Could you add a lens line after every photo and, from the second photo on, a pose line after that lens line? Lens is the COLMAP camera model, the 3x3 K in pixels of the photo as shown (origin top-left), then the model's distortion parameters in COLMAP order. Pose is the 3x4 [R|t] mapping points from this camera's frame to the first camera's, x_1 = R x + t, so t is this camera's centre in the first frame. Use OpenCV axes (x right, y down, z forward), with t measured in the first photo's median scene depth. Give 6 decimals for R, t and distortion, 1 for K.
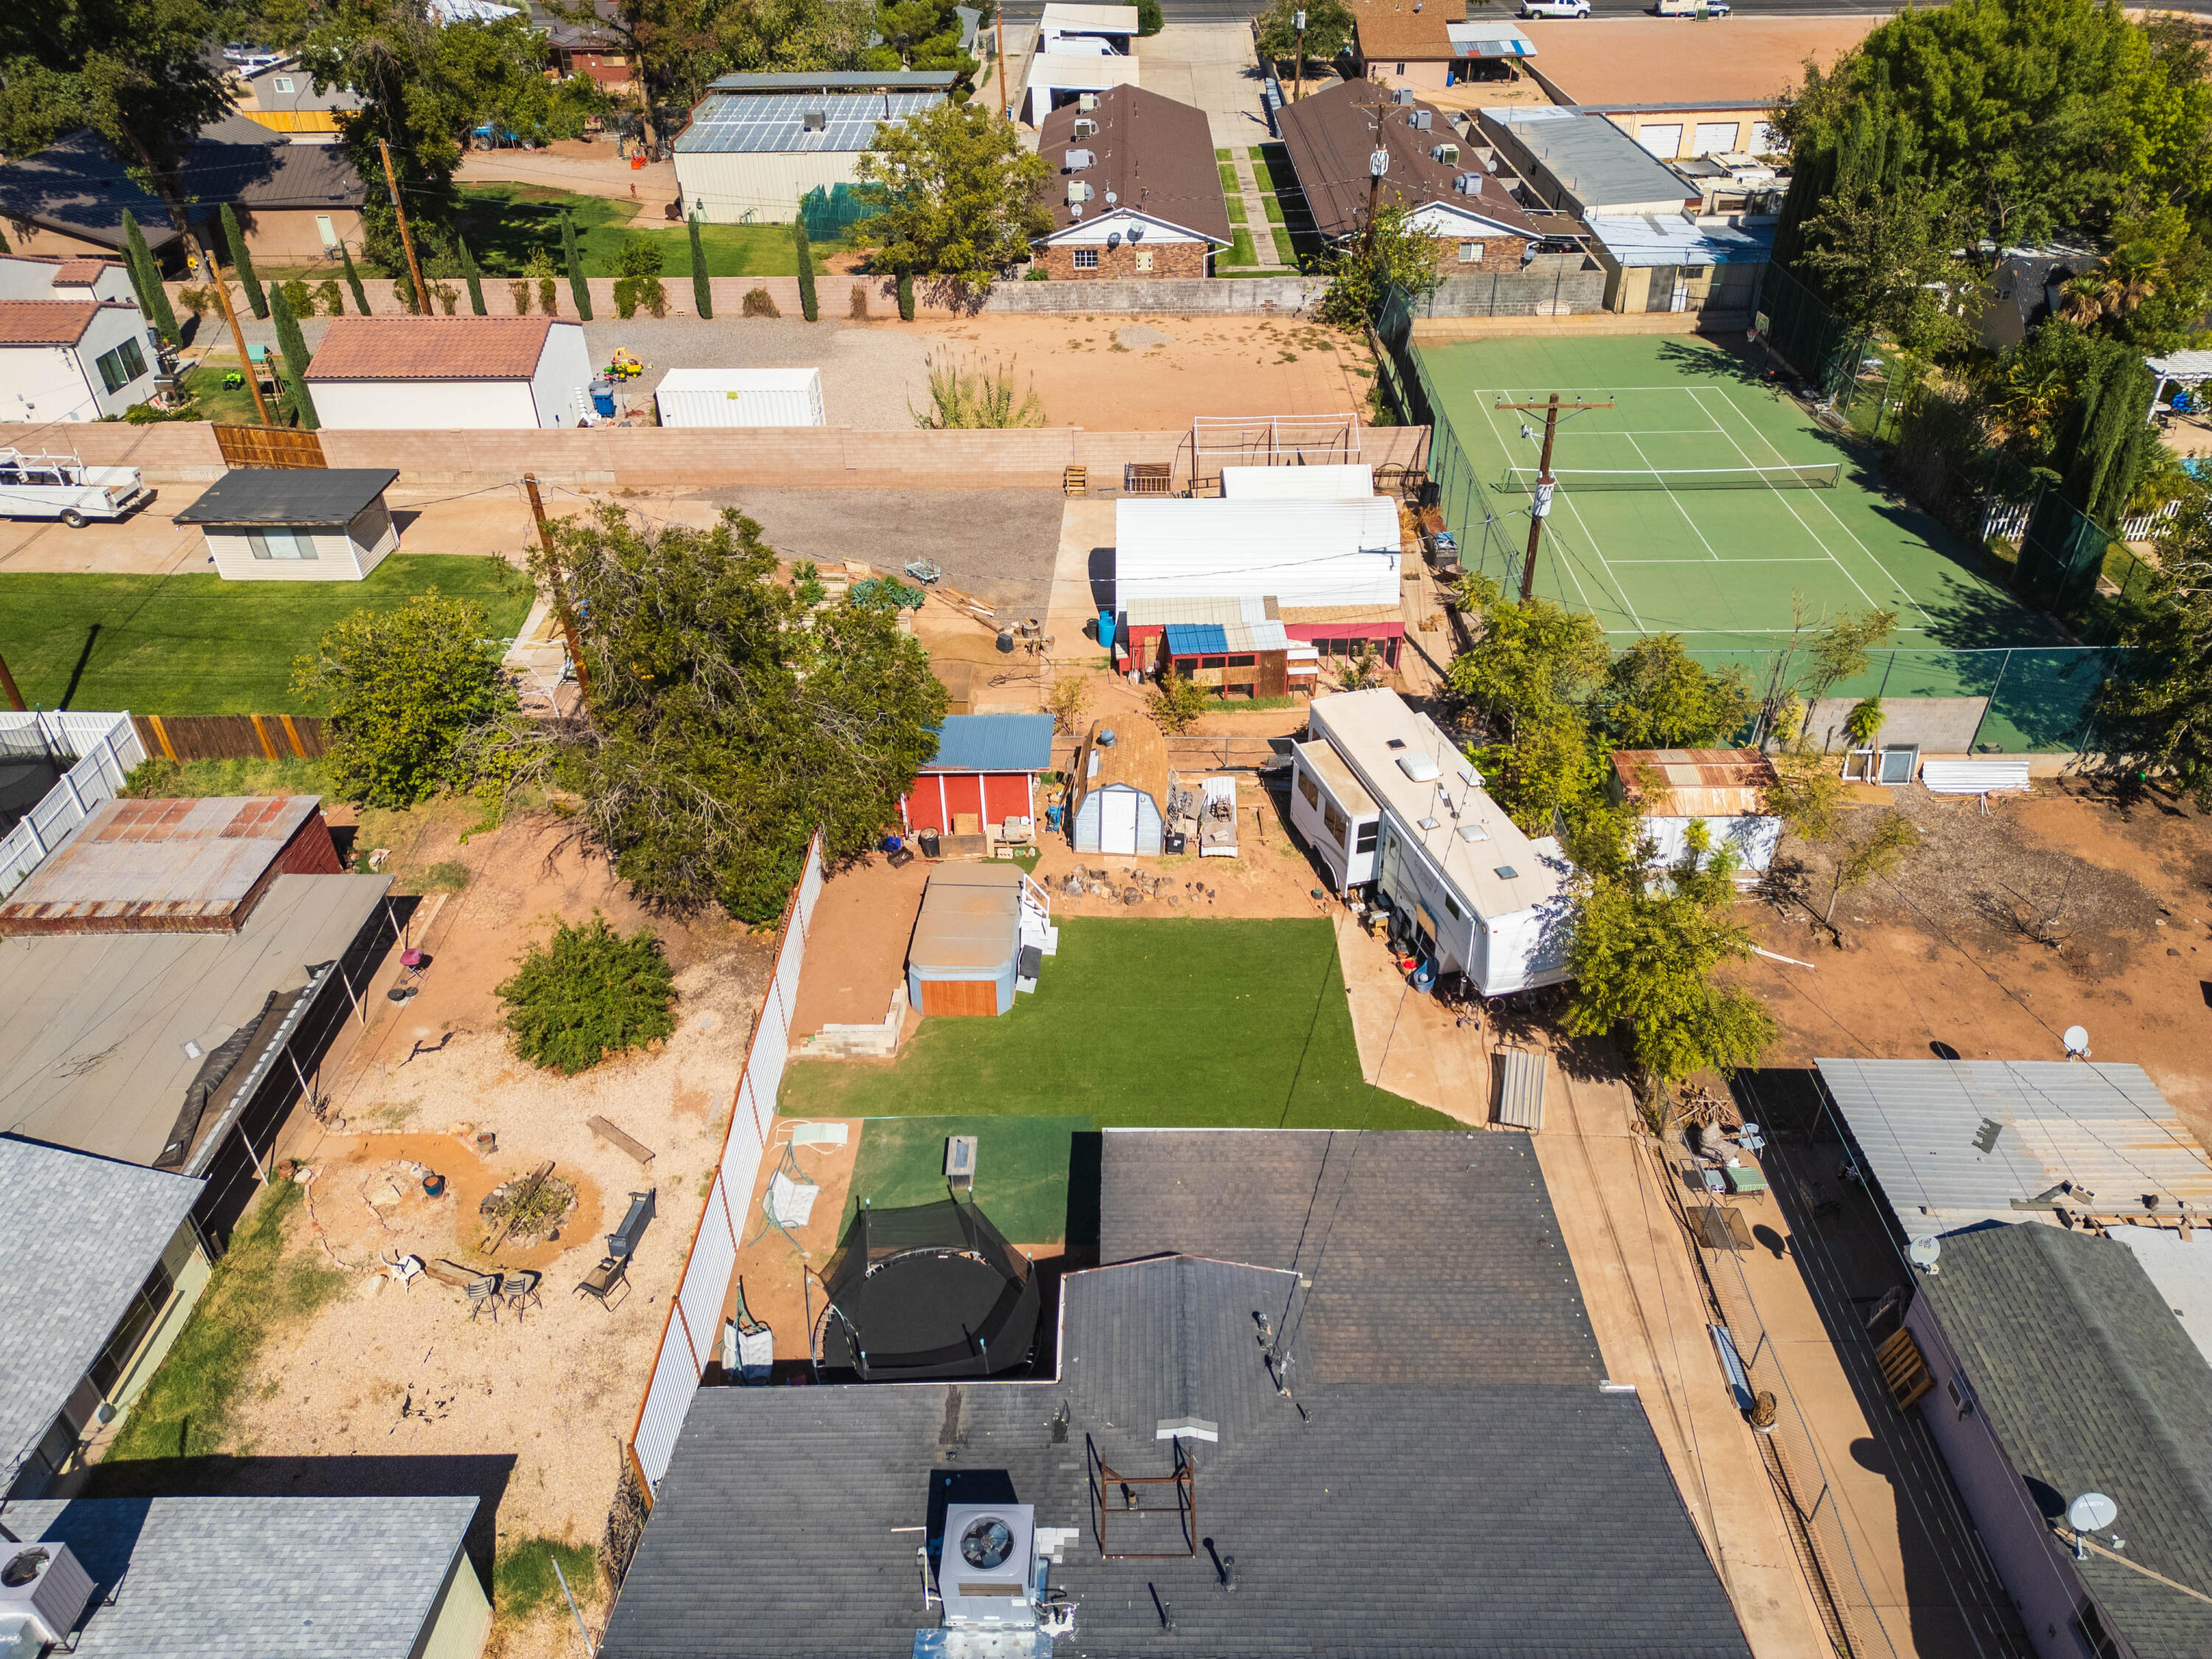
lens RADIAL K [[1545.1, 0, 1109.2], [0, 1545.1, 832.3], [0, 0, 1]] dist [0.083985, -0.079855]
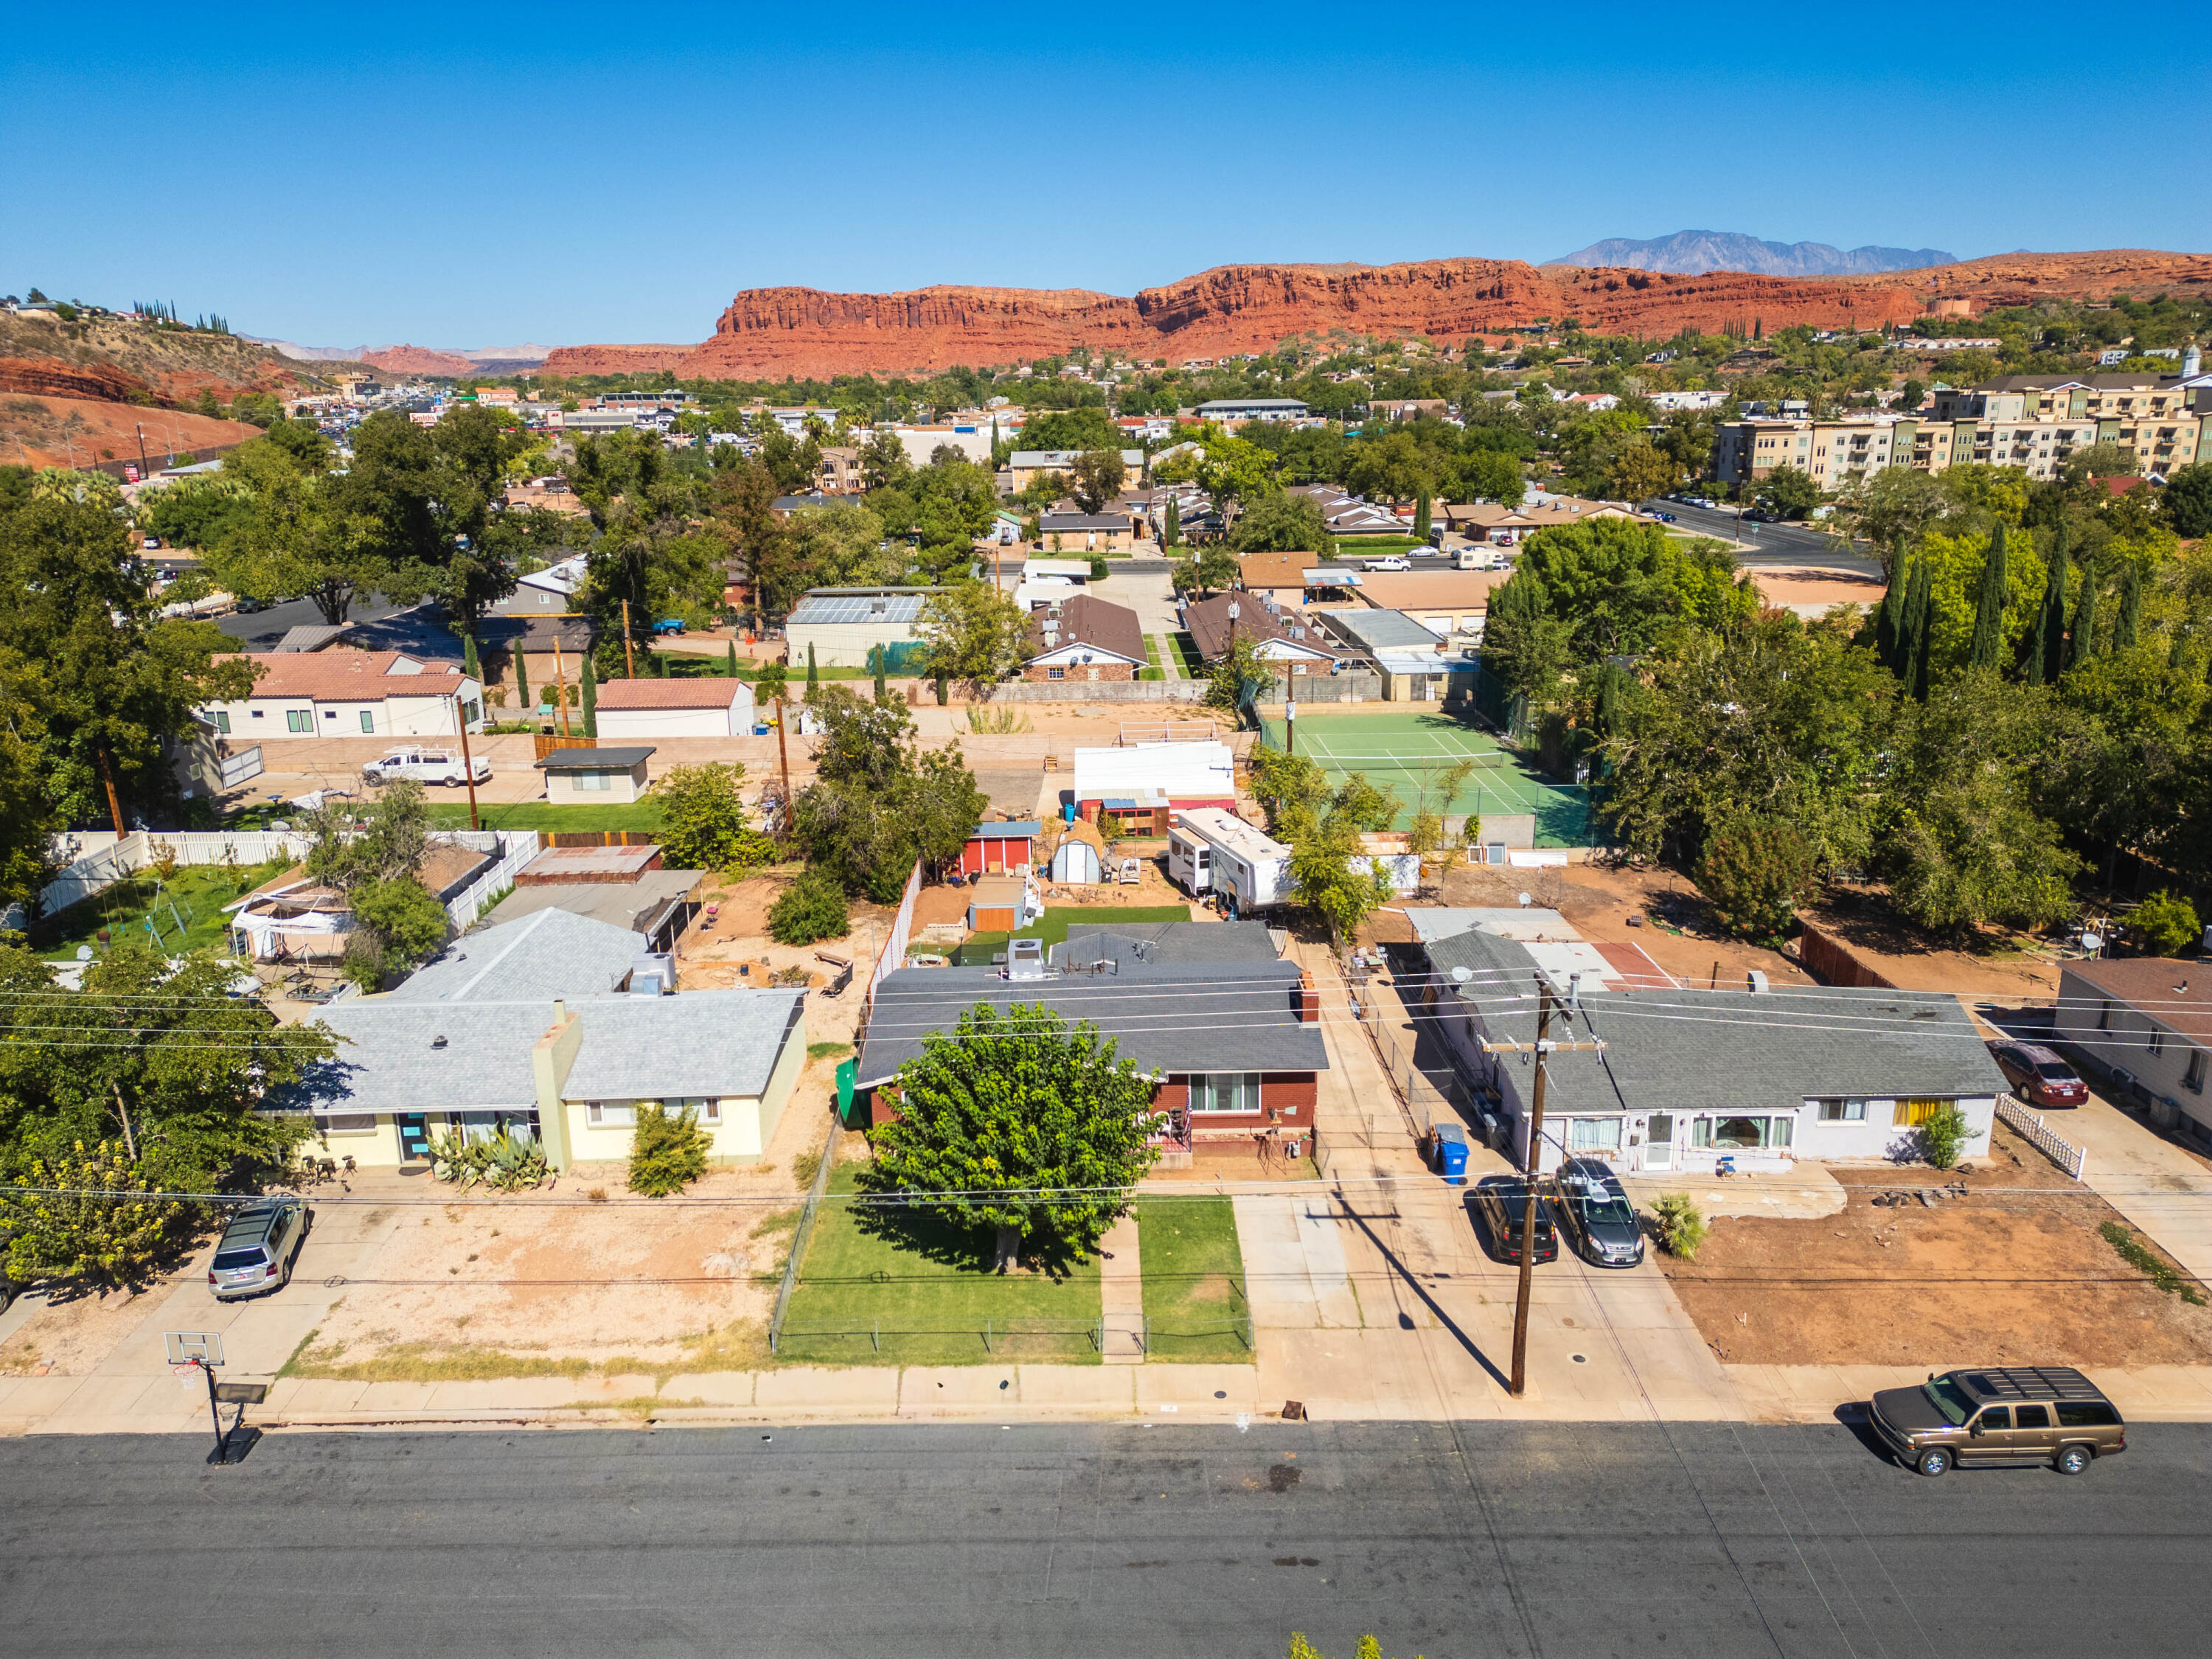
lens RADIAL K [[1545.7, 0, 1108.8], [0, 1545.7, 830.3], [0, 0, 1]] dist [0.088680, -0.093700]
pose [[0.999728, -0.004135, 0.022960, 0.002141], [0.011670, 0.940834, -0.338666, 0.378971], [-0.020201, 0.338842, 0.940626, -0.503744]]
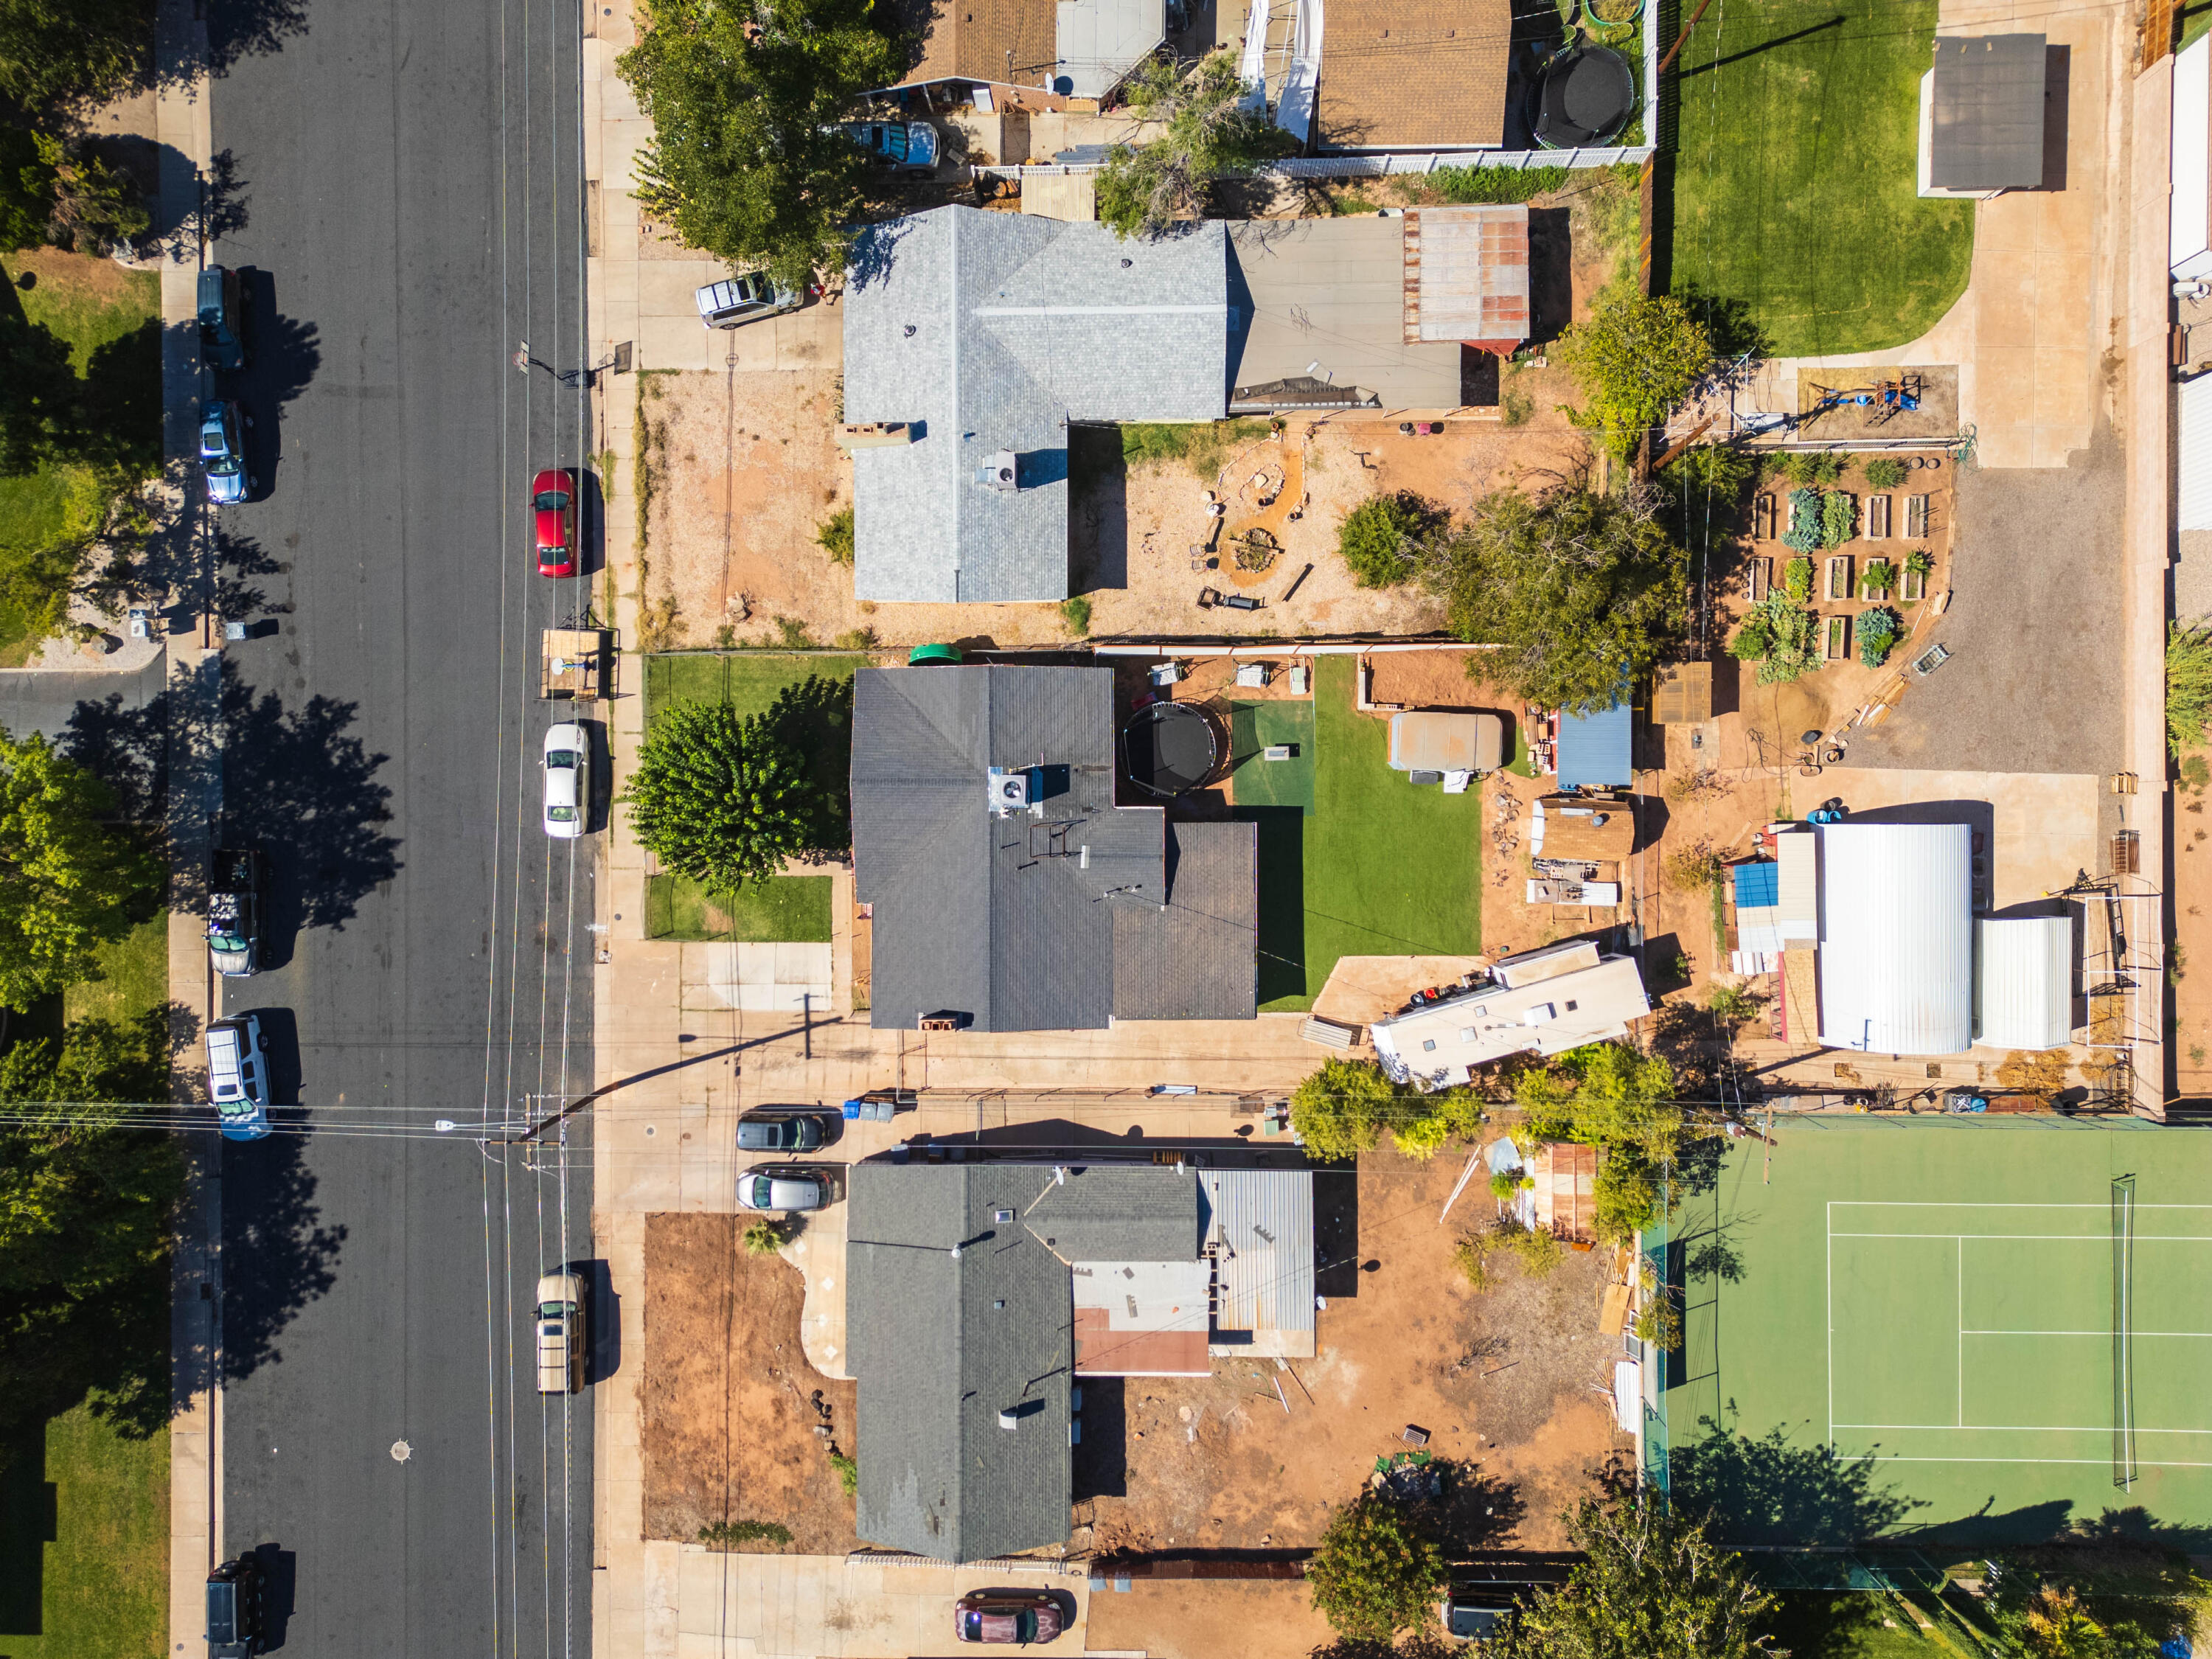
lens RADIAL K [[1545.7, 0, 1108.8], [0, 1545.7, 830.3], [0, 0, 1]] dist [0.088680, -0.093700]
pose [[0.011534, 0.999817, 0.015235, -0.013838], [-0.552809, -0.006320, 0.833284, -0.699236], [0.833228, -0.018033, 0.552635, -0.163101]]
